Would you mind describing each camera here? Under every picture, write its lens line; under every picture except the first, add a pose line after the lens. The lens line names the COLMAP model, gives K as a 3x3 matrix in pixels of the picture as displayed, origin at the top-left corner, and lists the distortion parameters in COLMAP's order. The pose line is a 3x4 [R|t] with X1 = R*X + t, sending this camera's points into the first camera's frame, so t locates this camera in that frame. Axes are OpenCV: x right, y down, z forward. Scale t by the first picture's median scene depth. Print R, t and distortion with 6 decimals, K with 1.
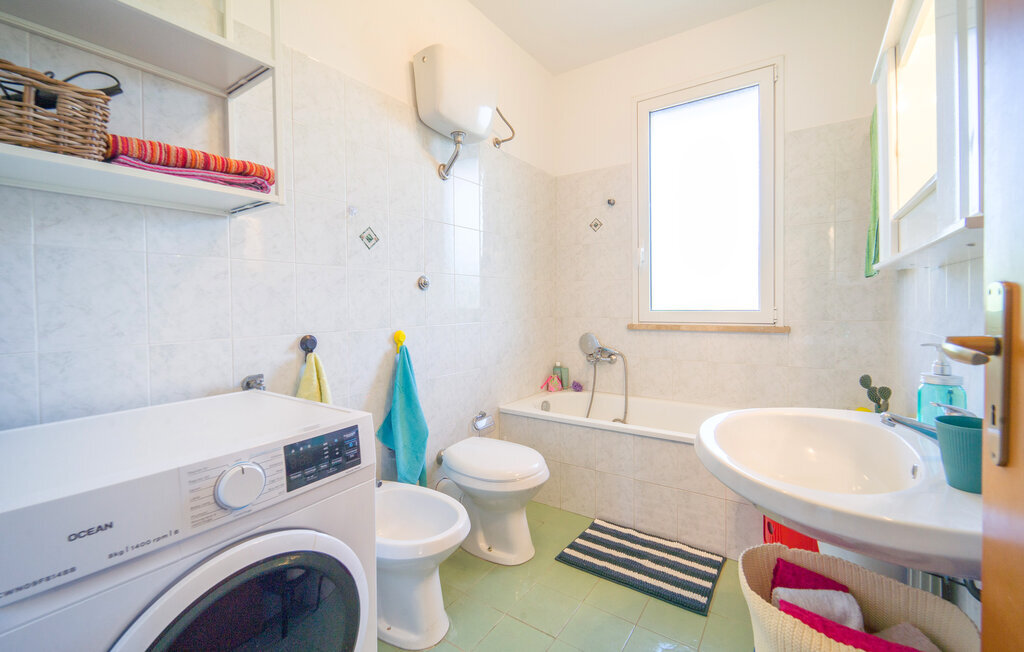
lens RADIAL K [[429.6, 0, 513.0], [0, 429.6, 302.1], [0, 0, 1]] dist [0.000824, 0.000033]
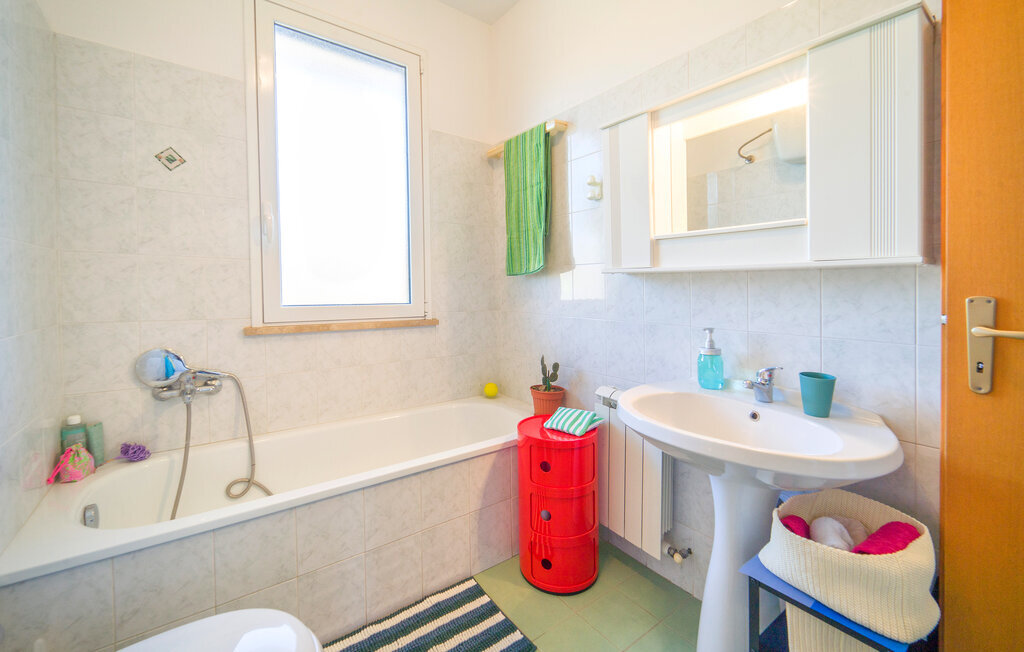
lens RADIAL K [[416.9, 0, 513.2], [0, 416.9, 295.6], [0, 0, 1]] dist [-0.001516, -0.000101]
pose [[0.313262, -0.000675, 0.949667, -0.210283], [-0.008945, 0.999953, 0.003661, -0.003558], [-0.949625, -0.009642, 0.313241, 0.428981]]
